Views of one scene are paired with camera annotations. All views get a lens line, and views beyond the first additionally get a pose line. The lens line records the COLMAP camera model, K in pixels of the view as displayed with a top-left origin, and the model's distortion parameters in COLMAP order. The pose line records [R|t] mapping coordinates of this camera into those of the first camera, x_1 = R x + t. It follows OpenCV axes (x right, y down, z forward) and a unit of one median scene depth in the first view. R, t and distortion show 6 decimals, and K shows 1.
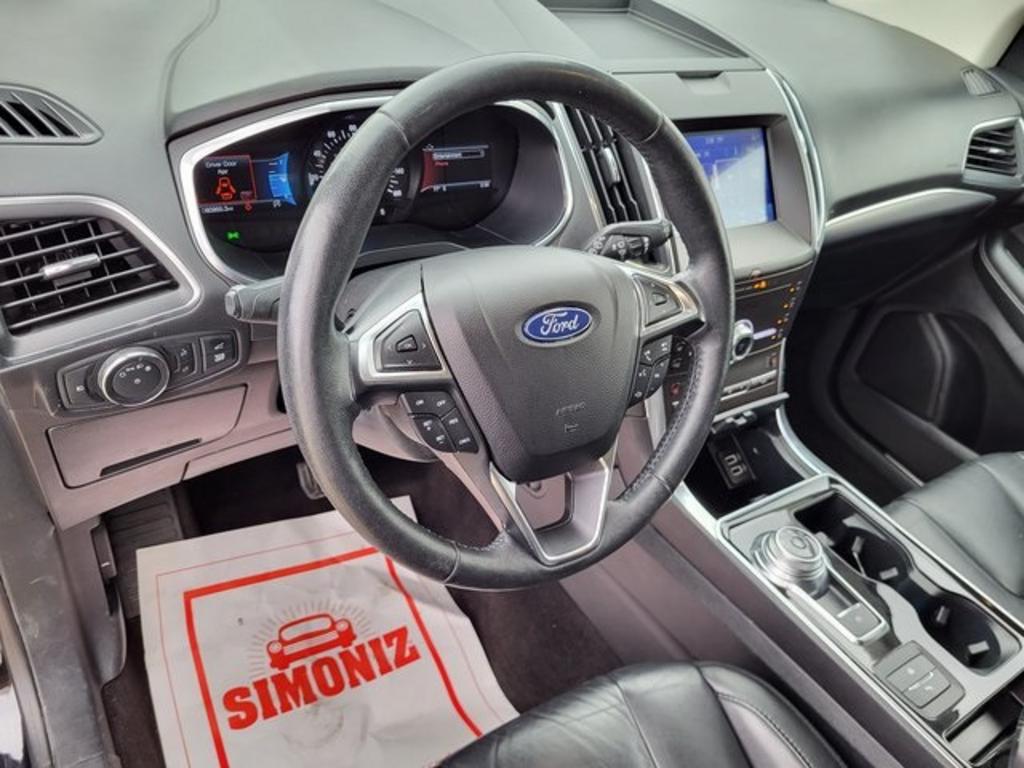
lens RADIAL K [[789.3, 0, 512.0], [0, 789.3, 384.0], [0, 0, 1]] dist [0.005207, -0.002461]
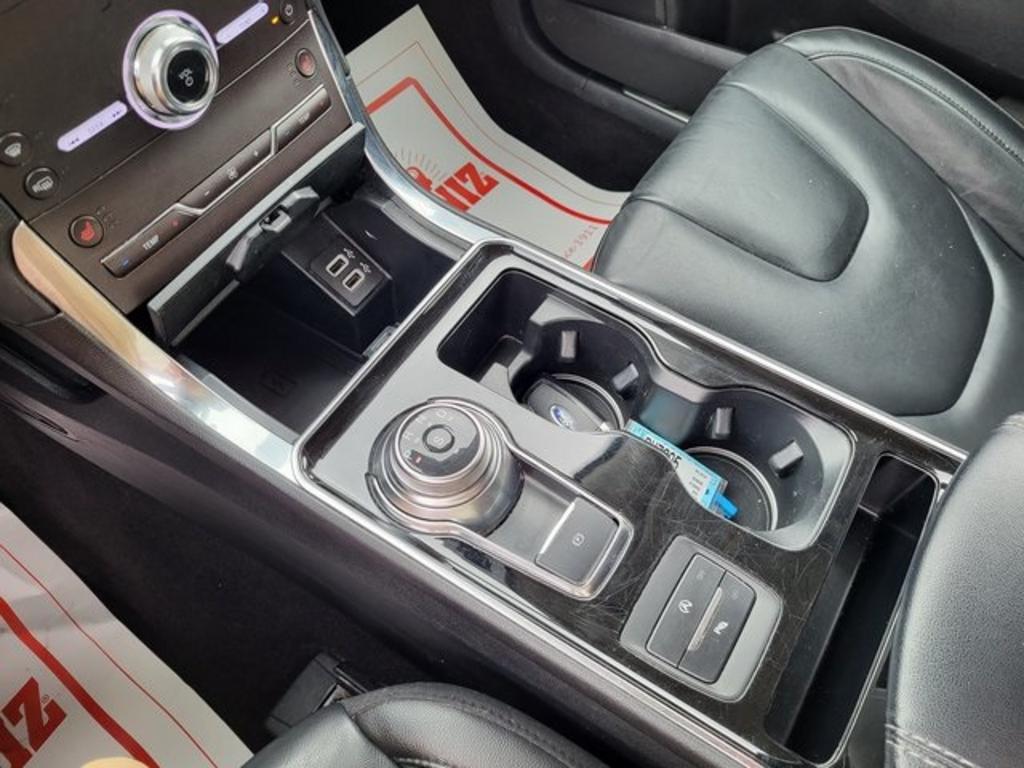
lens RADIAL K [[793.0, 0, 514.5], [0, 793.0, 368.1], [0, 0, 1]] dist [0.032026, -0.010024]
pose [[0.905221, -0.411468, 0.106159, 0.336049], [0.343865, 0.856059, 0.385901, -0.017460], [-0.249664, -0.312821, 0.916412, 0.480850]]
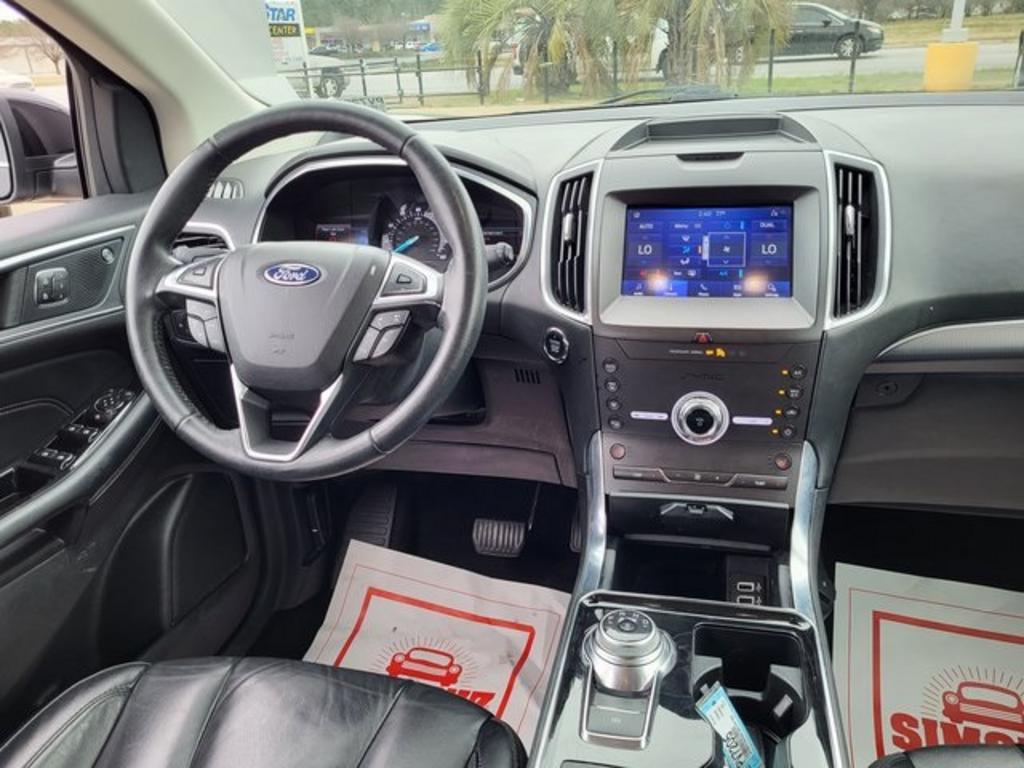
lens RADIAL K [[793.0, 0, 514.5], [0, 793.0, 368.1], [0, 0, 1]] dist [0.032026, -0.010024]
pose [[0.661701, 0.061639, -0.747230, 0.806574], [-0.306389, 0.931834, -0.194452, 0.133018], [0.684308, 0.357612, 0.635481, 0.255939]]
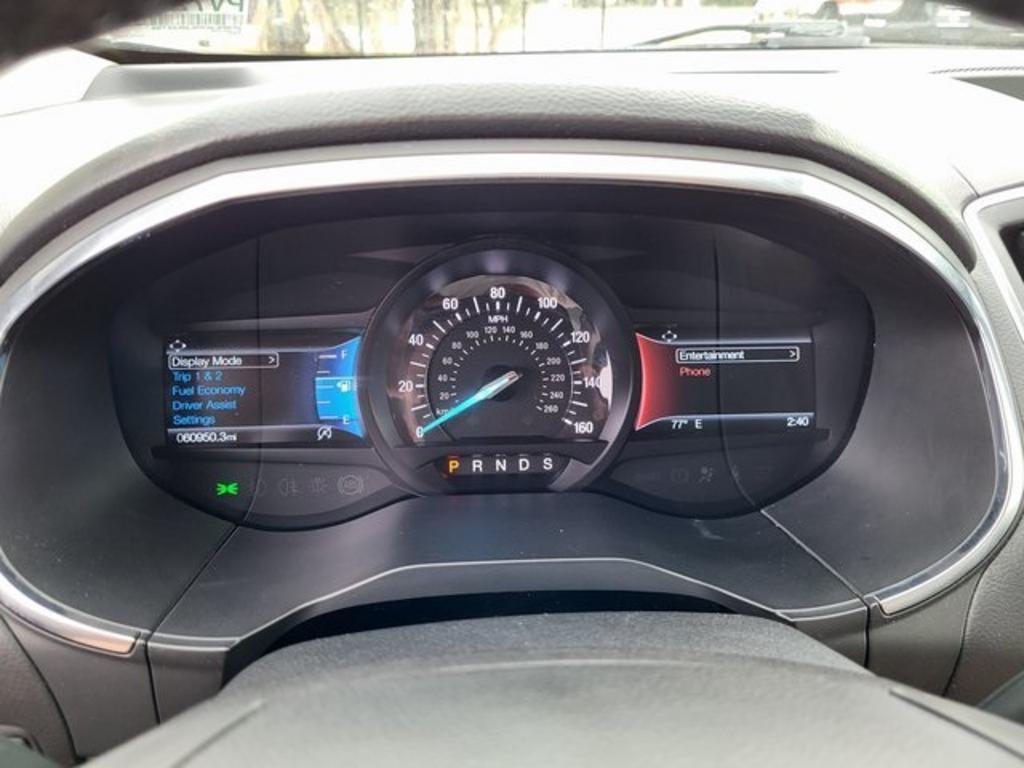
lens RADIAL K [[793.0, 0, 514.5], [0, 793.0, 368.1], [0, 0, 1]] dist [0.032026, -0.010024]
pose [[0.872139, 0.030508, -0.488306, 0.041511], [-0.170896, 0.954185, -0.245614, -0.129806], [0.458441, 0.297659, 0.837395, 0.490559]]
